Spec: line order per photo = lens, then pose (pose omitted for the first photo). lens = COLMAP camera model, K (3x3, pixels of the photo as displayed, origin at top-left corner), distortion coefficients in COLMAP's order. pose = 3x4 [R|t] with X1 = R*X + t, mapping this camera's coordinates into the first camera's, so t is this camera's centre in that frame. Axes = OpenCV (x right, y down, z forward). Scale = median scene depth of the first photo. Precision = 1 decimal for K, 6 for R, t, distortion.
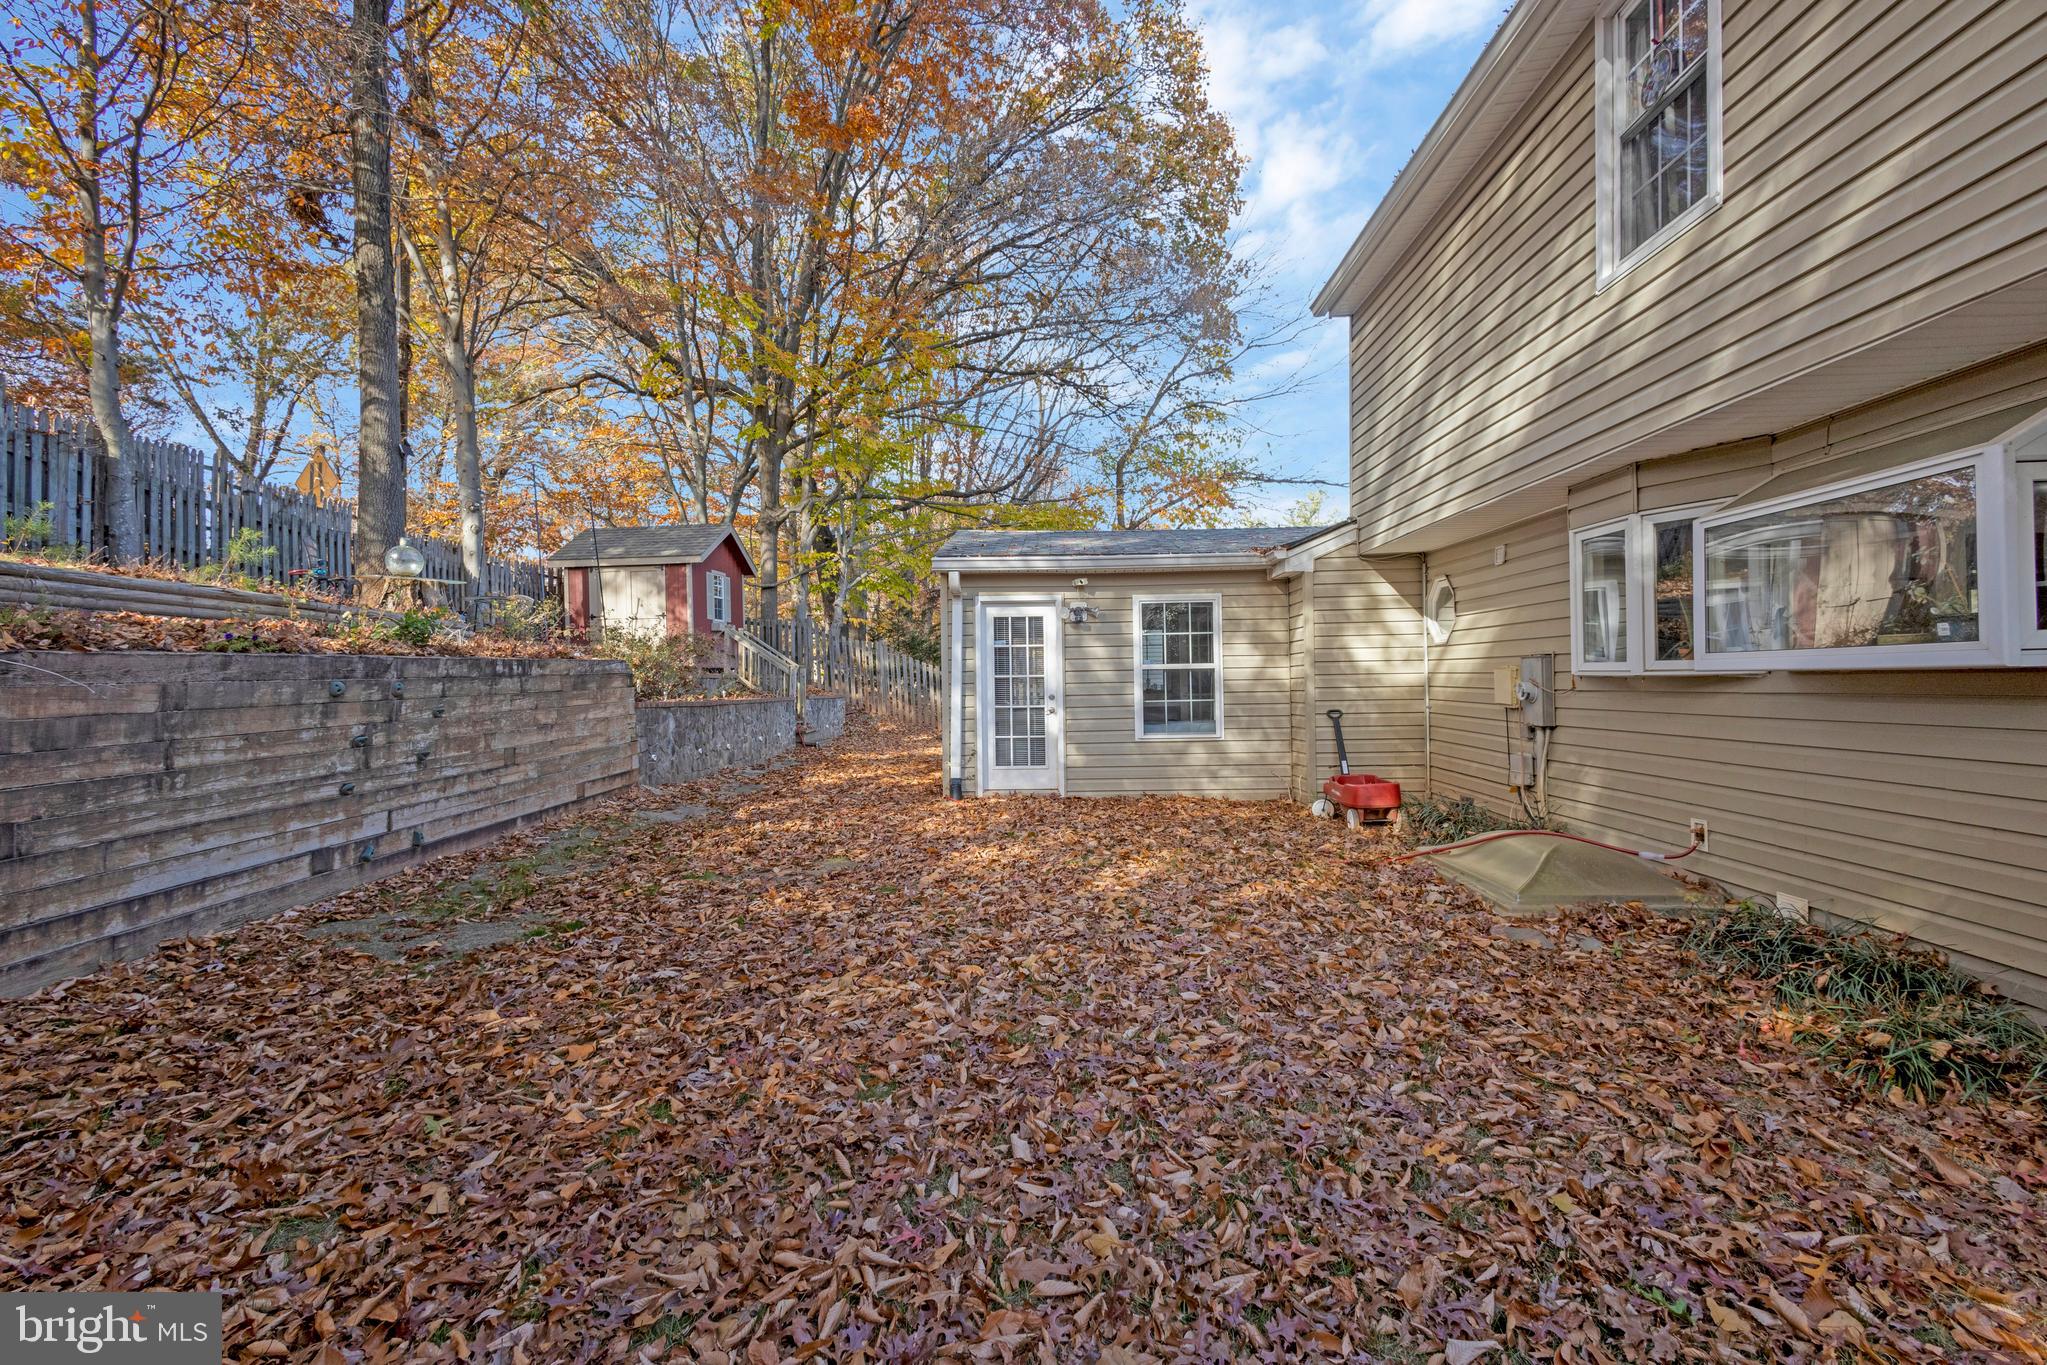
lens RADIAL K [[969.9, 0, 1023.5], [0, 969.9, 682.5], [0, 0, 1]] dist [0.009101, -0.000046]
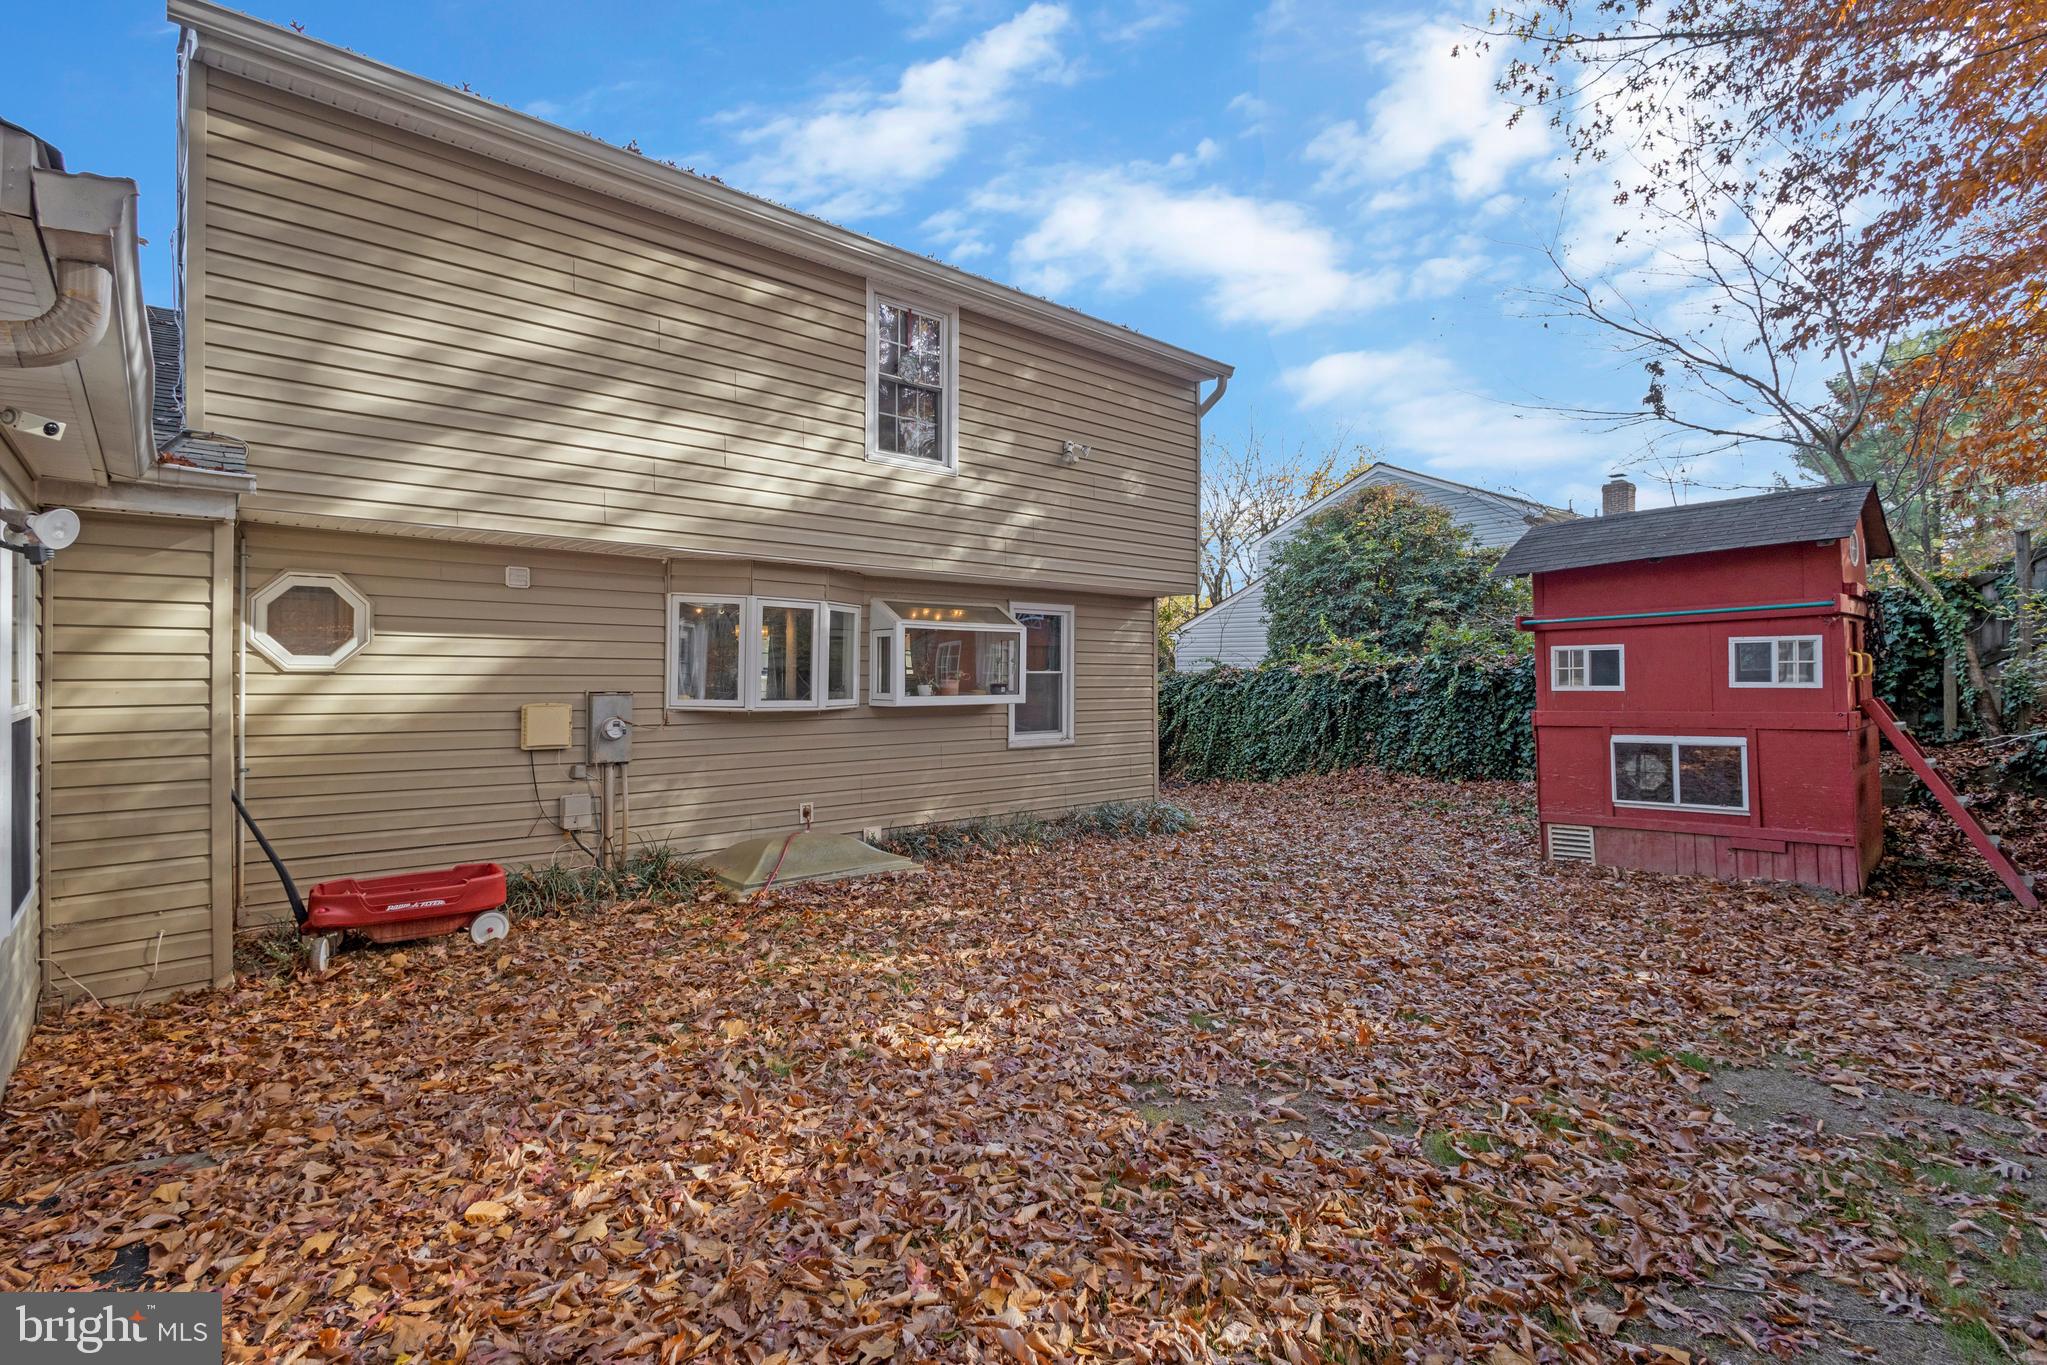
lens RADIAL K [[969.9, 0, 1023.5], [0, 969.9, 682.5], [0, 0, 1]] dist [0.009101, -0.000046]
pose [[-0.692344, 0.019177, 0.721312, -0.713159], [0.012426, 0.999815, -0.014653, -0.024901], [-0.721460, -0.001182, -0.692455, 1.987831]]
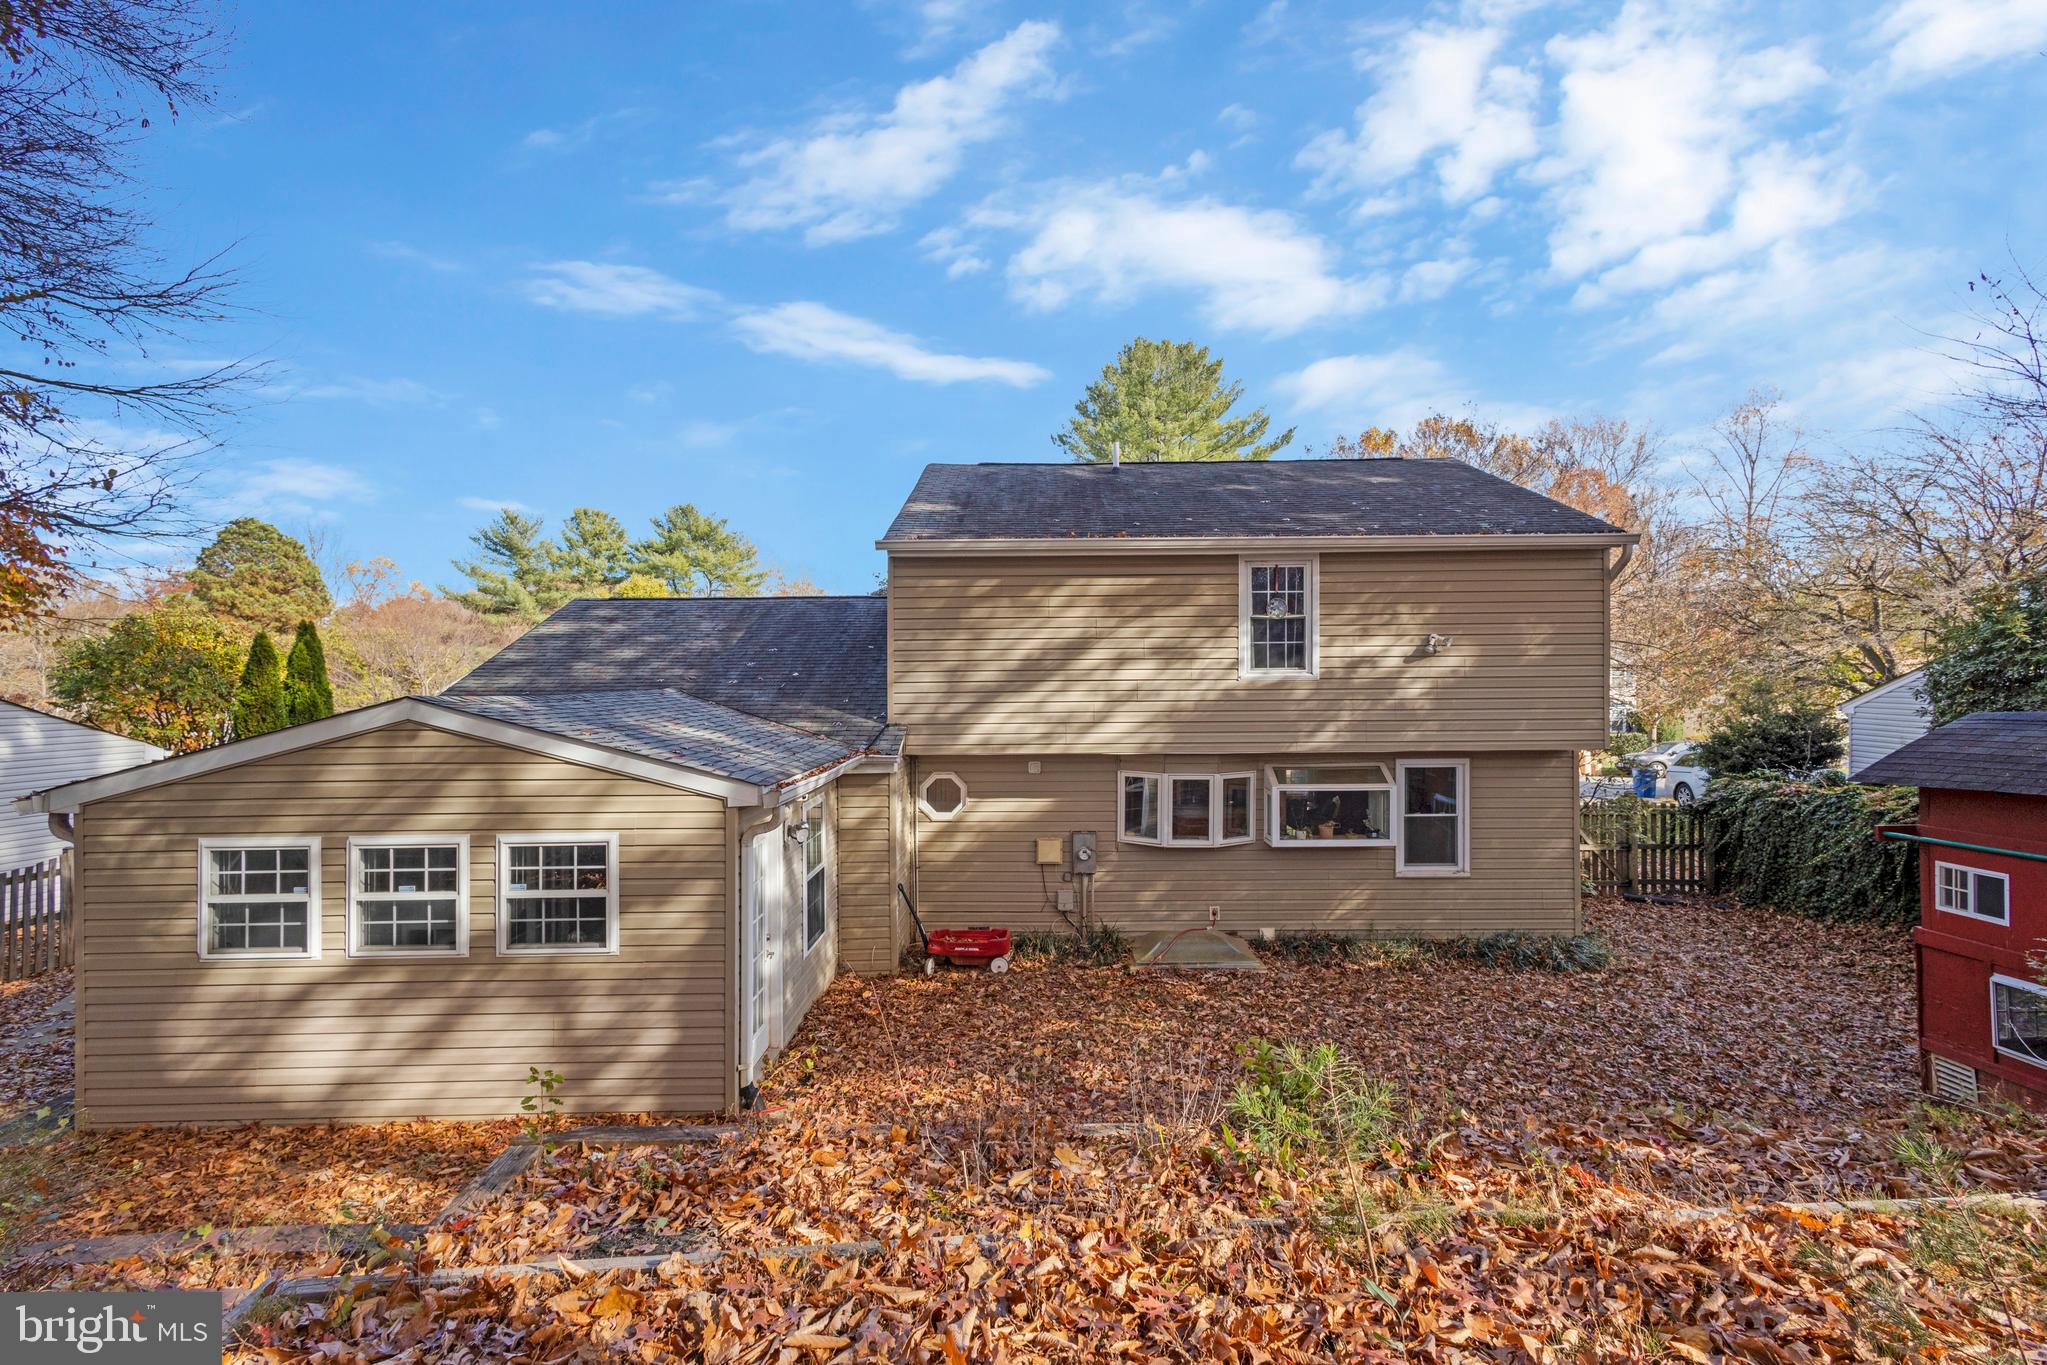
lens RADIAL K [[969.9, 0, 1023.5], [0, 969.9, 682.5], [0, 0, 1]] dist [0.009101, -0.000046]
pose [[-0.027532, 0.010200, 0.999569, -1.701128], [0.005177, 0.999936, -0.010061, -0.394130], [-0.999608, 0.004898, -0.027583, 1.647049]]
